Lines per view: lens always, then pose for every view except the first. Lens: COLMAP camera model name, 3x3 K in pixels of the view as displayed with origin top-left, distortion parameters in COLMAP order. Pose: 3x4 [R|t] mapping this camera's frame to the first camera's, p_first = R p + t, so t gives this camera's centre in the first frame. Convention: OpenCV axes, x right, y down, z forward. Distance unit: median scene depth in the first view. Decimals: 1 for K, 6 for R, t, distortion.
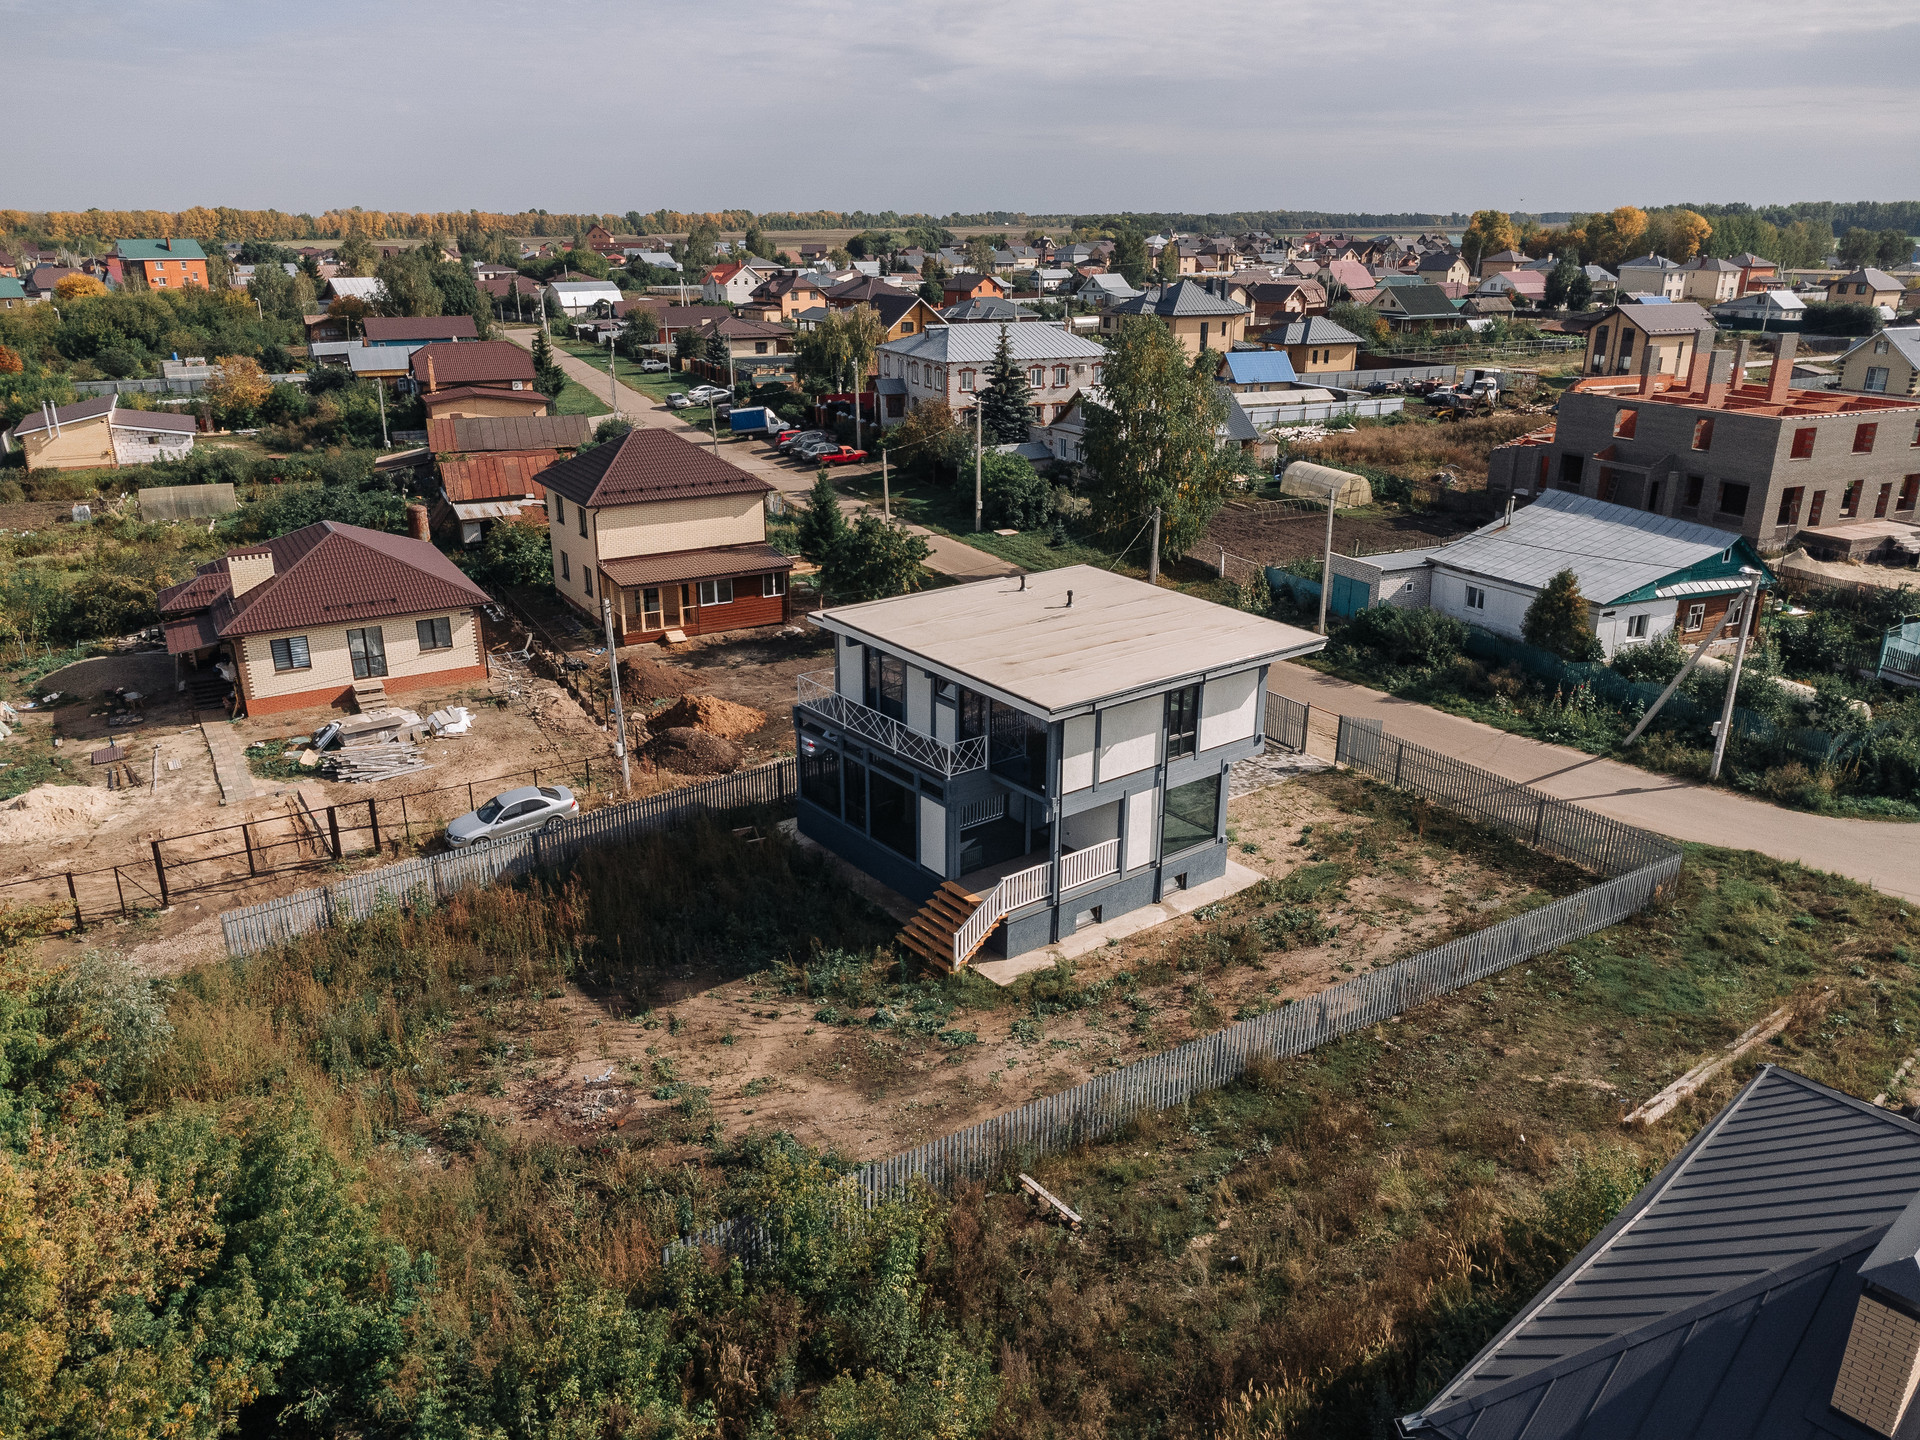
lens RADIAL K [[1383.4, 0, 966.3], [0, 1383.4, 717.0], [0, 0, 1]] dist [0.017438, -0.017474]
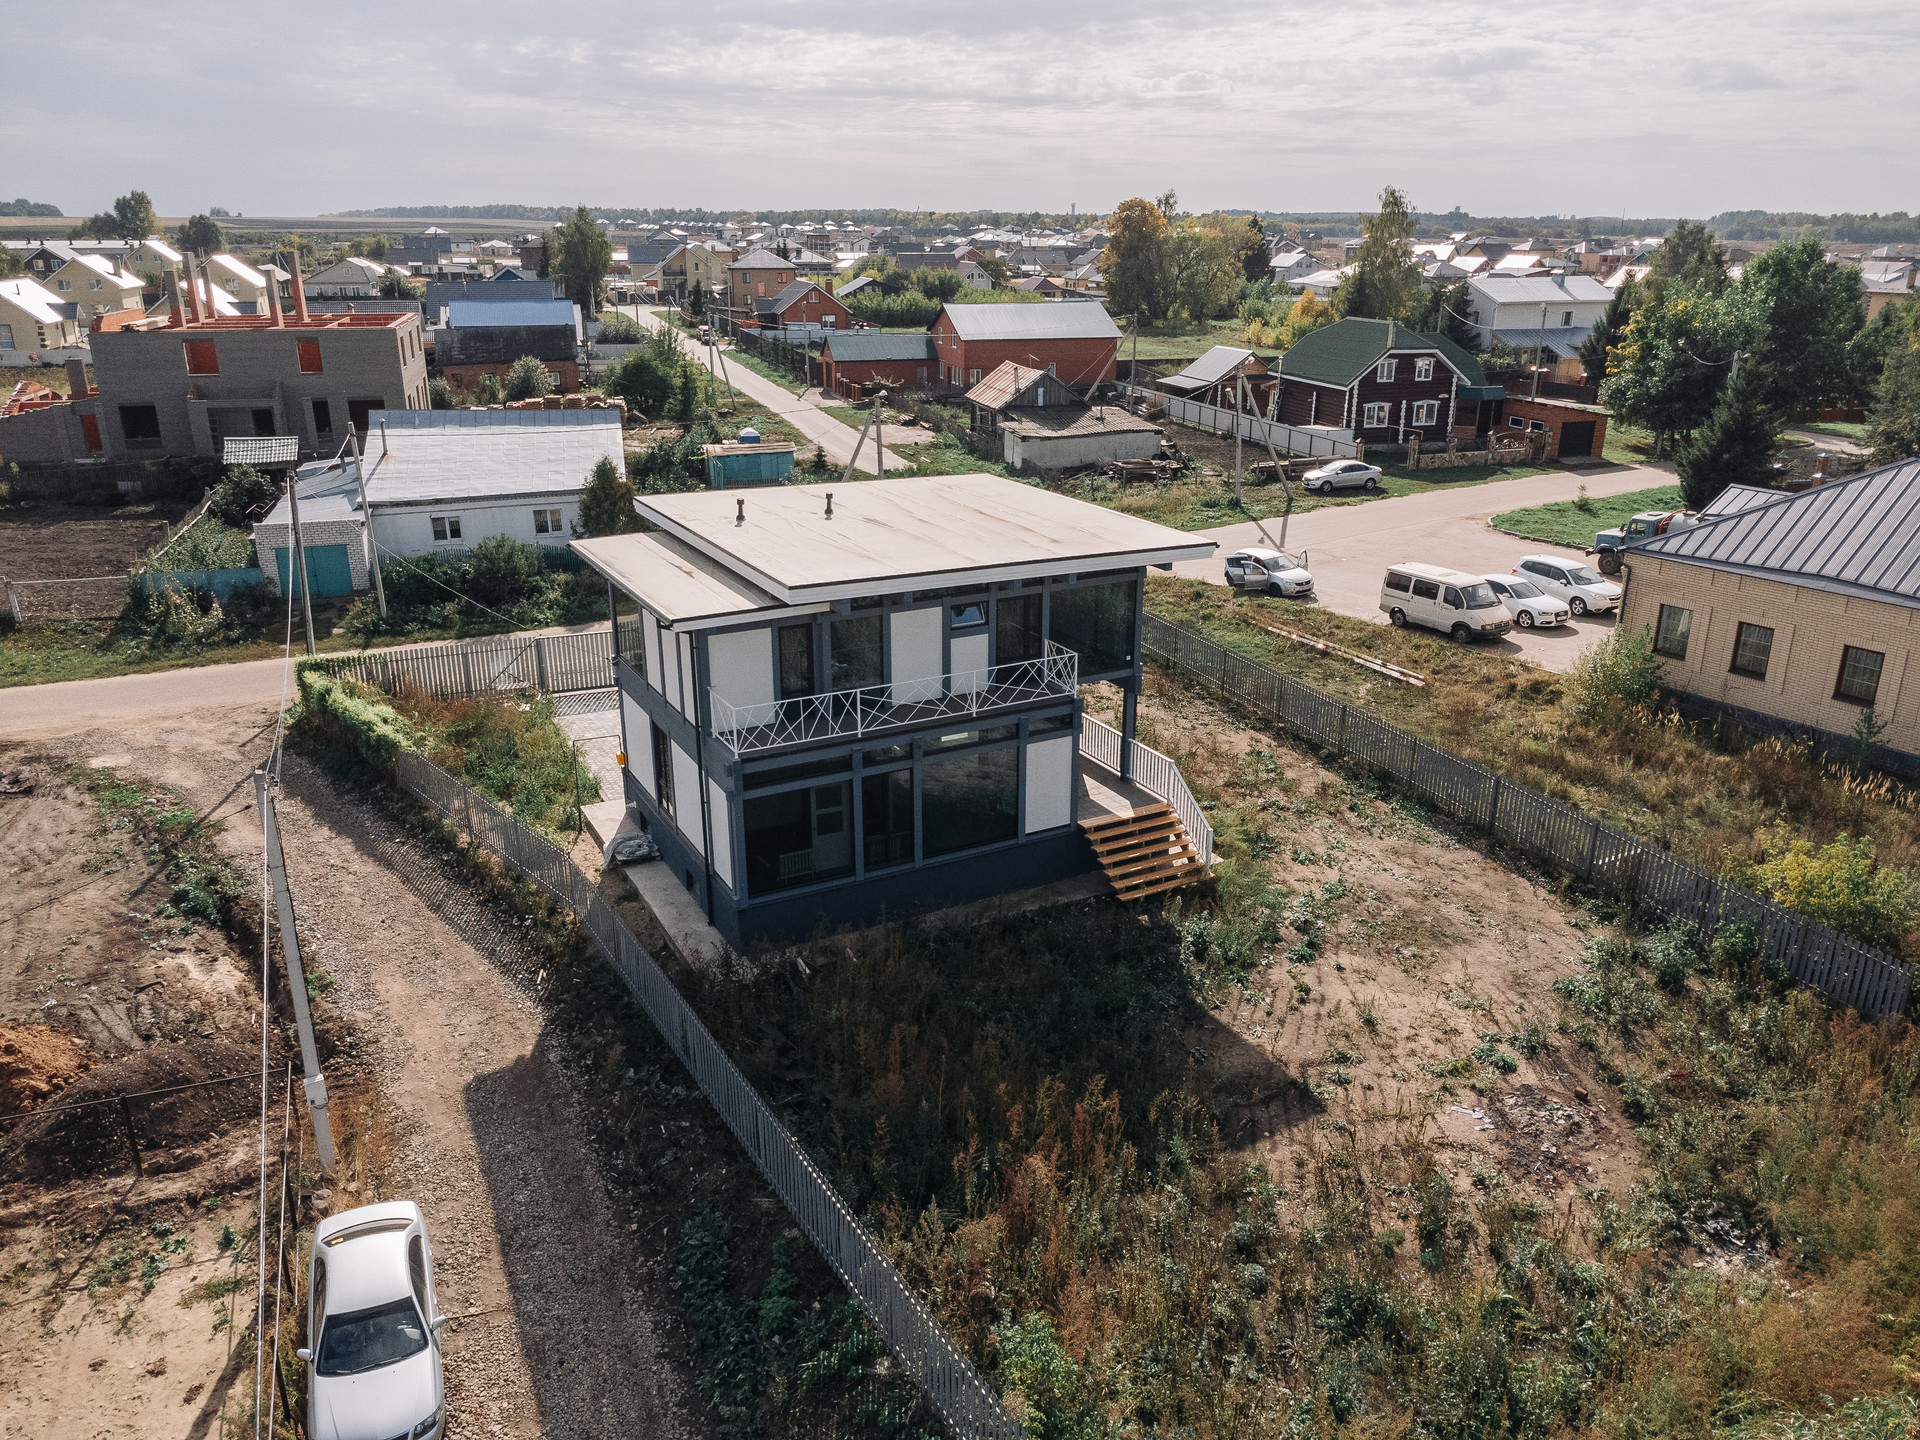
lens RADIAL K [[1383.4, 0, 975.2], [0, 1383.4, 722.0], [0, 0, 1]] dist [0.017438, -0.017474]
pose [[0.153472, -0.332913, 0.930385, -0.768992], [0.326489, 0.905746, 0.270240, -0.177070], [-0.932658, 0.262286, 0.247699, 0.851234]]
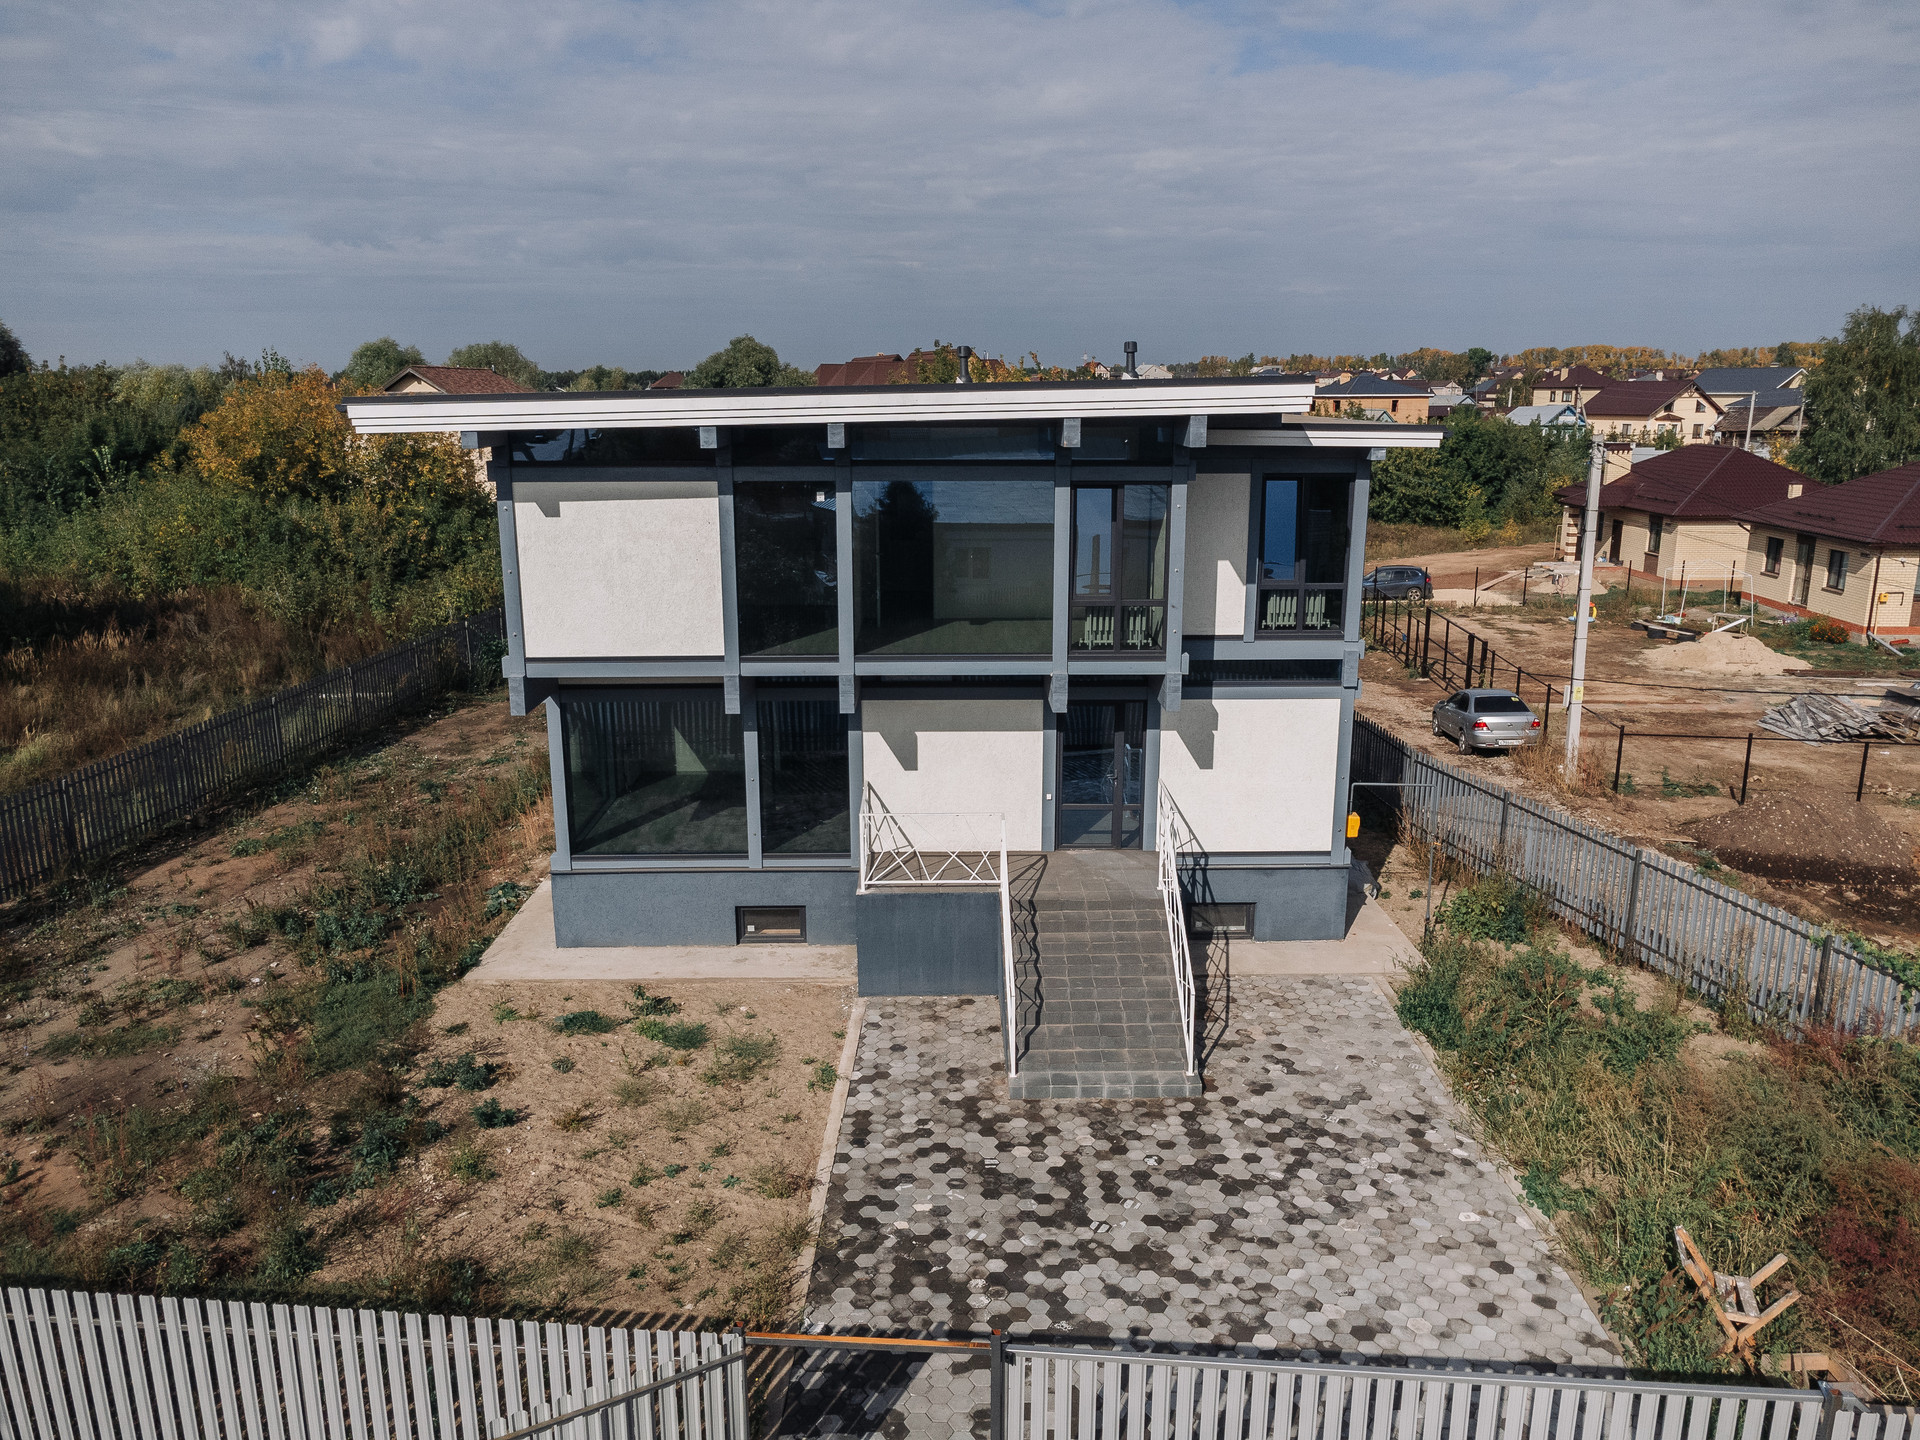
lens RADIAL K [[1383.4, 0, 957.3], [0, 1383.4, 717.2], [0, 0, 1]] dist [0.017438, -0.017474]
pose [[-0.597734, 0.183881, -0.780322, 0.490124], [-0.266646, 0.872325, 0.409815, -0.186571], [0.756052, 0.453030, -0.472387, 1.404970]]
